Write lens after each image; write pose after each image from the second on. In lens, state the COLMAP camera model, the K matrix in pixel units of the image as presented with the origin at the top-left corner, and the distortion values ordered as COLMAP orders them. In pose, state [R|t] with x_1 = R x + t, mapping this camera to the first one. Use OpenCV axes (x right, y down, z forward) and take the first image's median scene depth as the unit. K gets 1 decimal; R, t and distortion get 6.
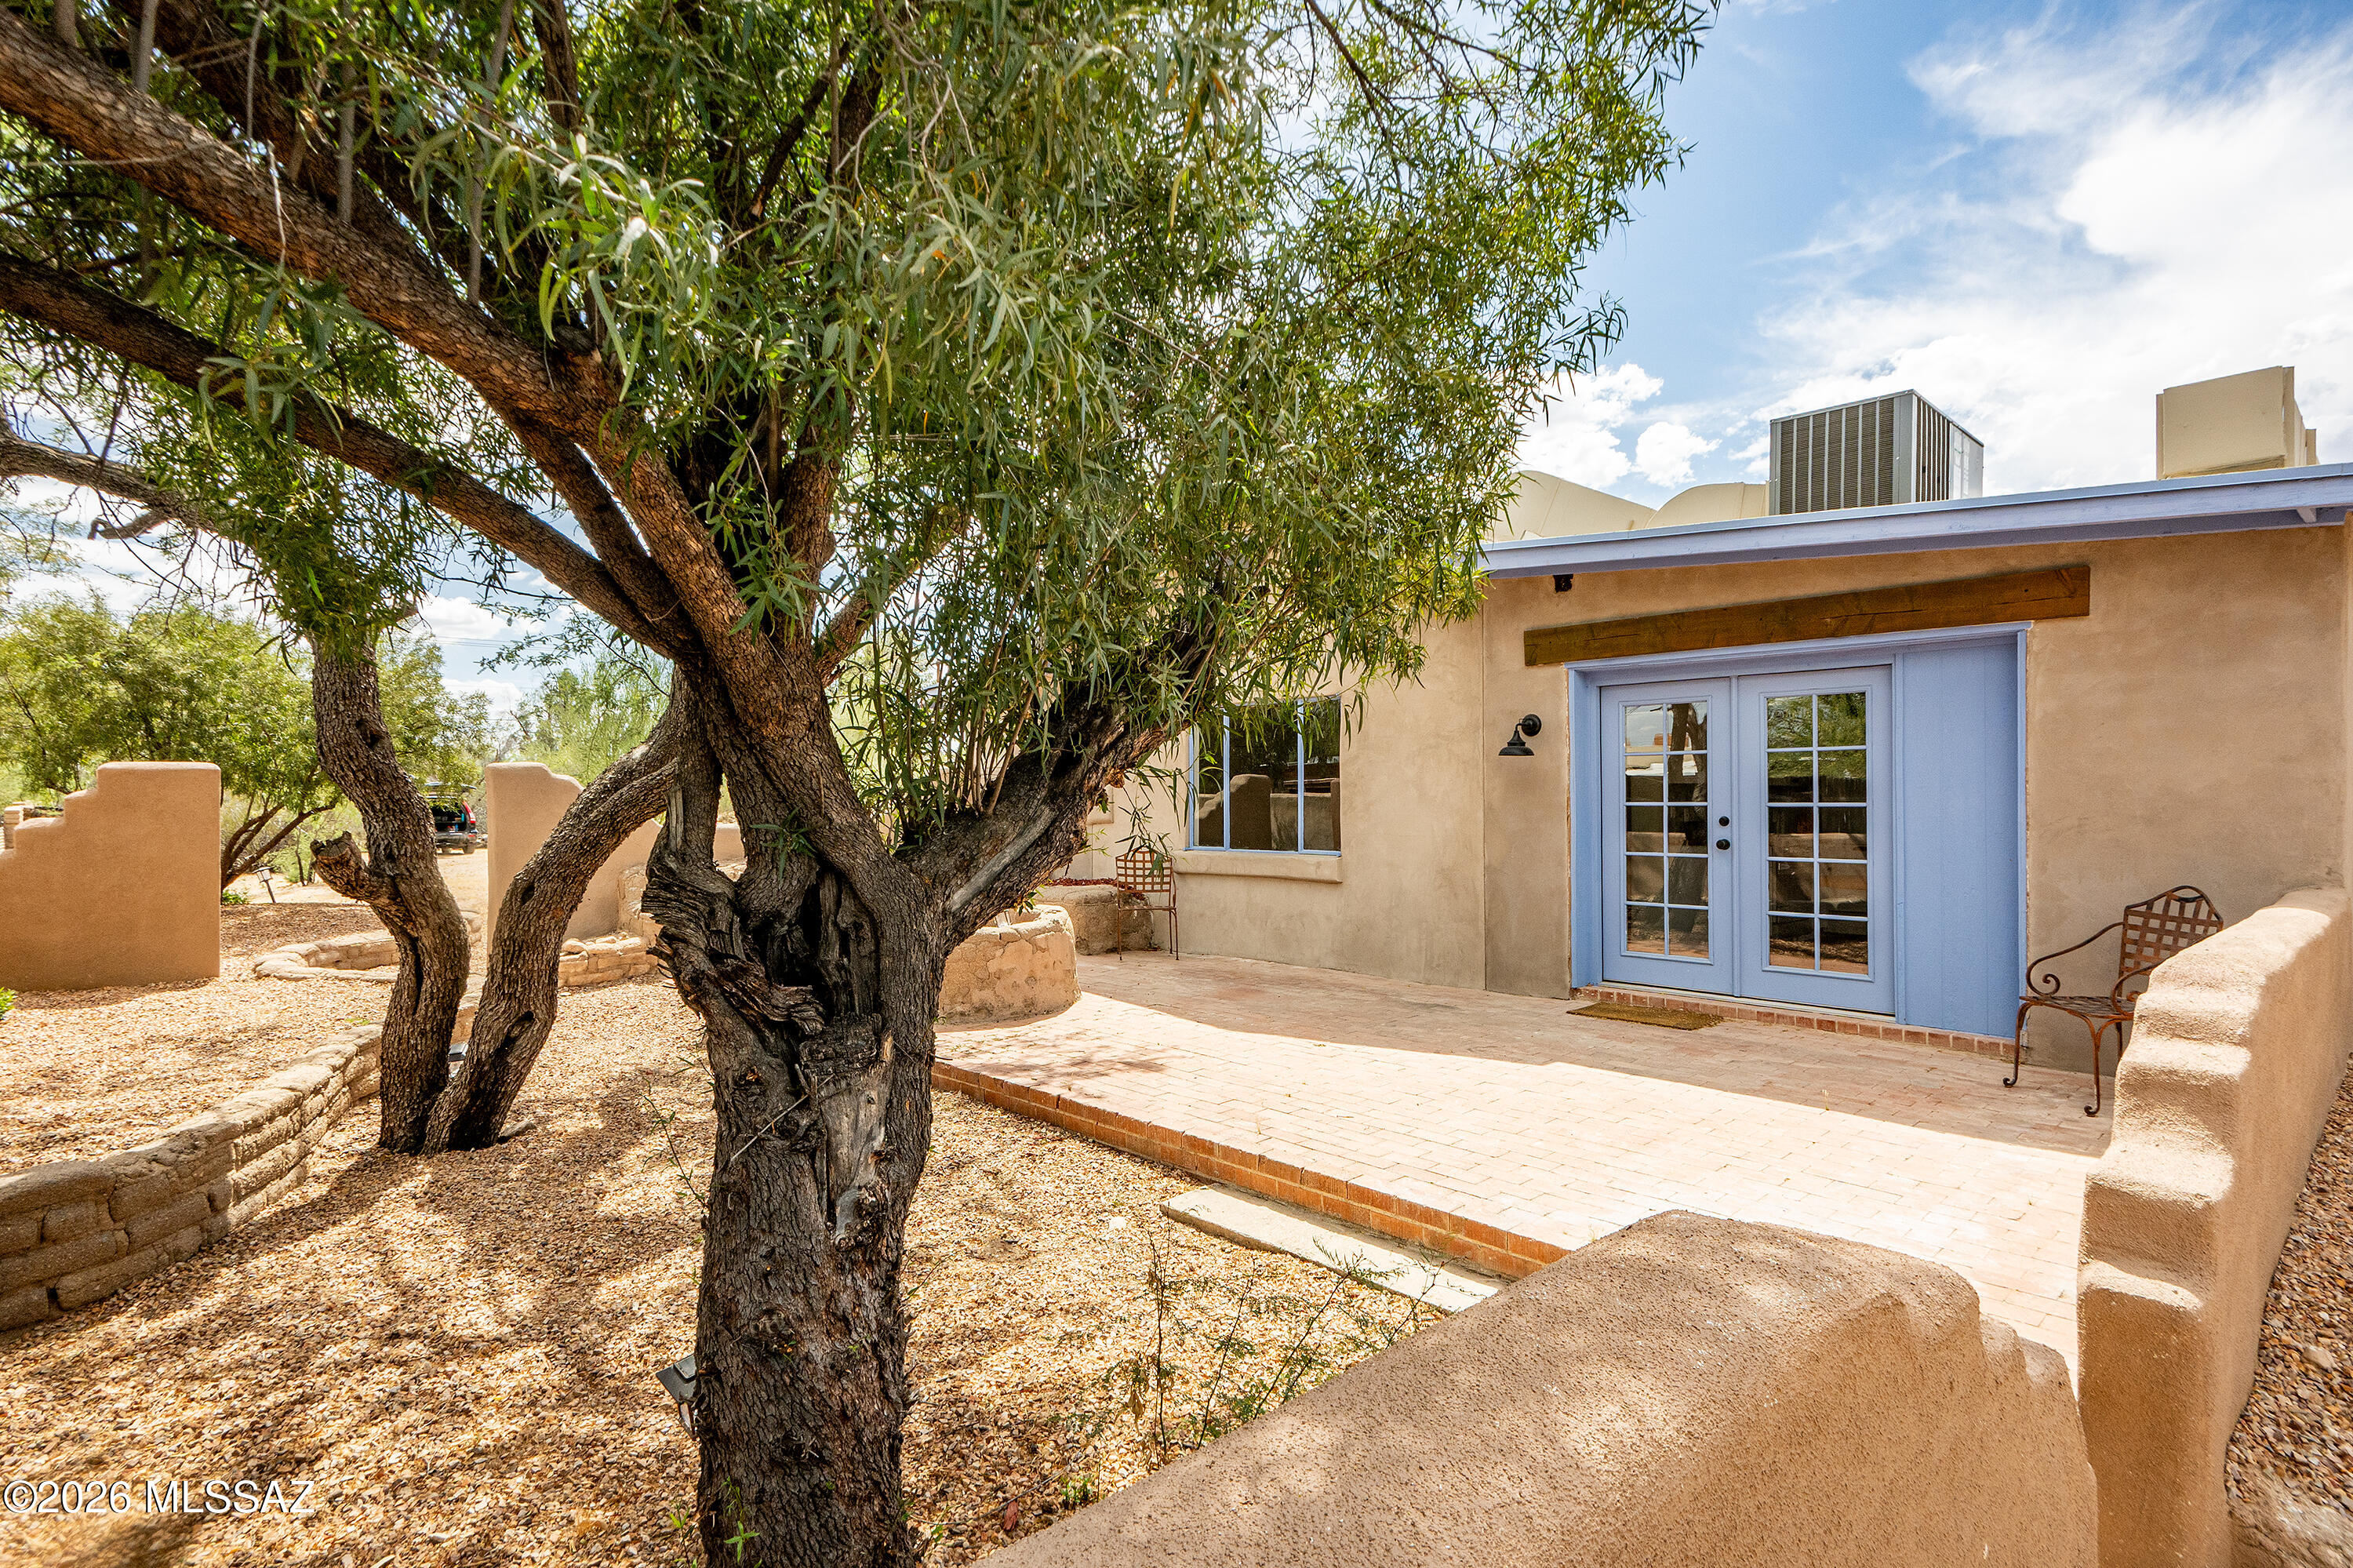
lens RADIAL K [[1169.7, 0, 1174.0], [0, 1169.7, 785.9], [0, 0, 1]] dist [0.021865, 0.000281]
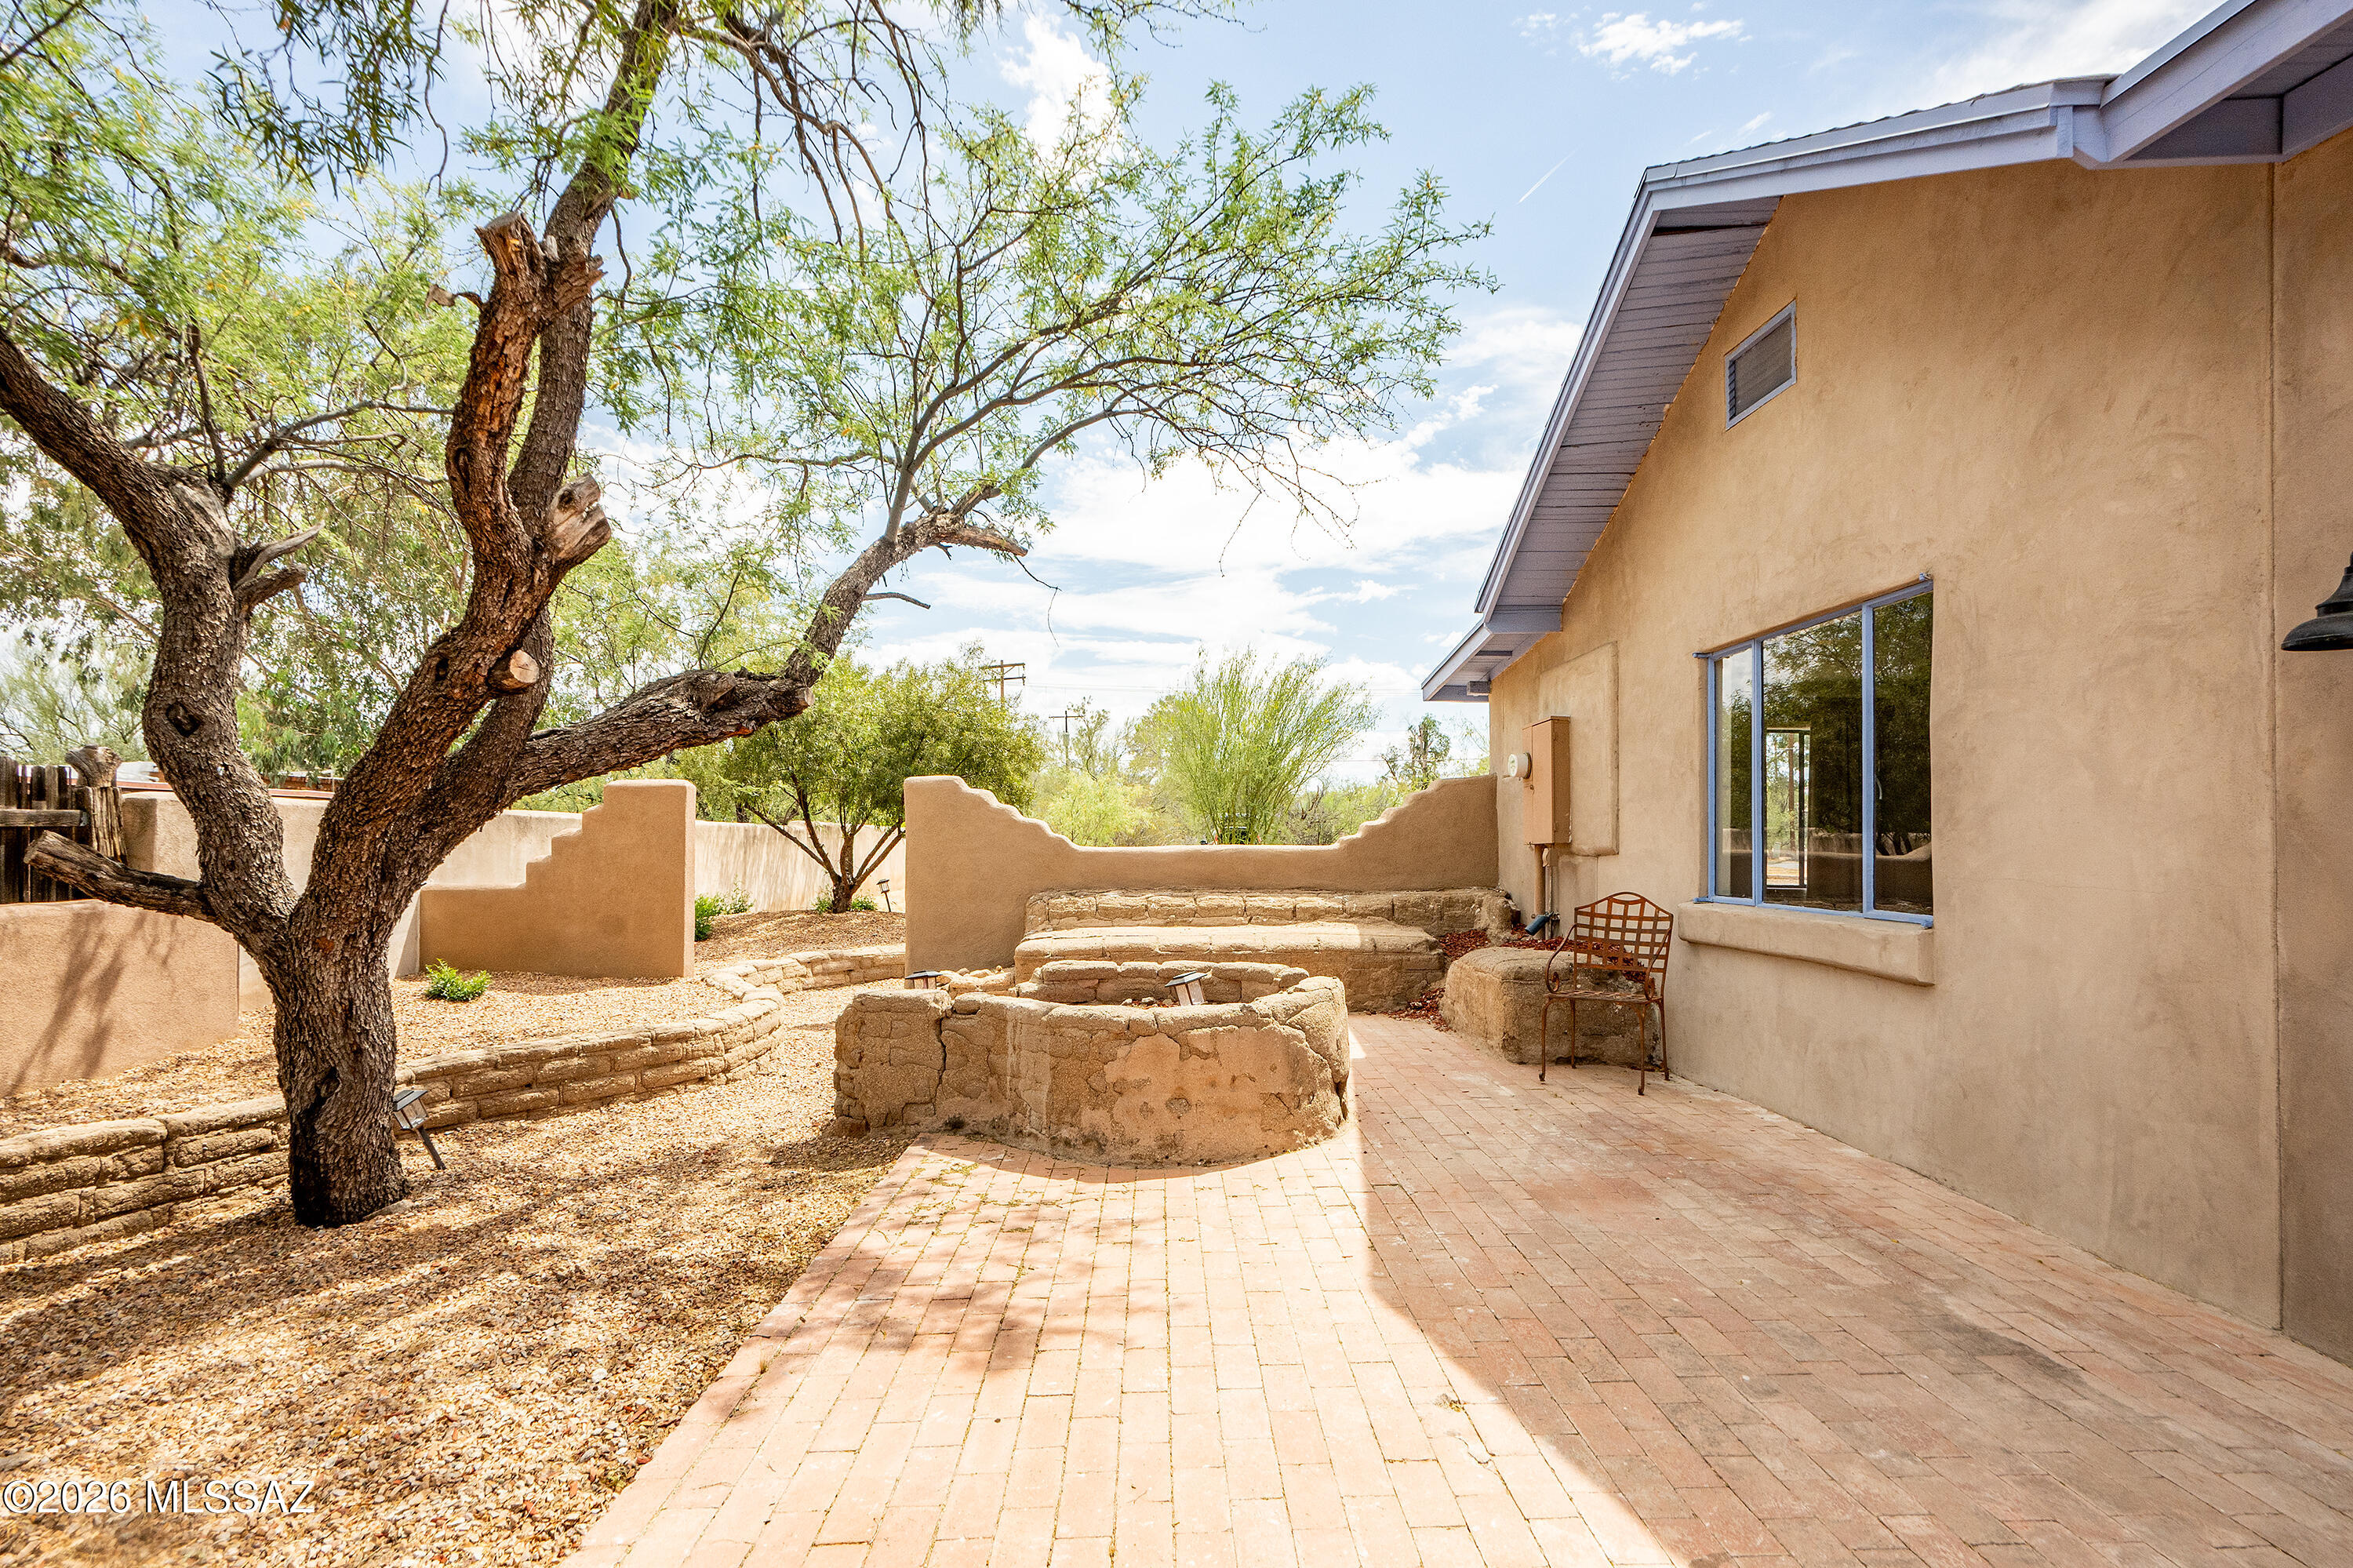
lens RADIAL K [[1169.7, 0, 1221.0], [0, 1169.7, 823.9], [0, 0, 1]] dist [0.021865, 0.000281]
pose [[0.761920, 0.002145, -0.647668, 0.252742], [-0.003742, 0.999992, -0.001091, 0.023374], [0.647661, 0.003255, 0.761922, 0.516760]]
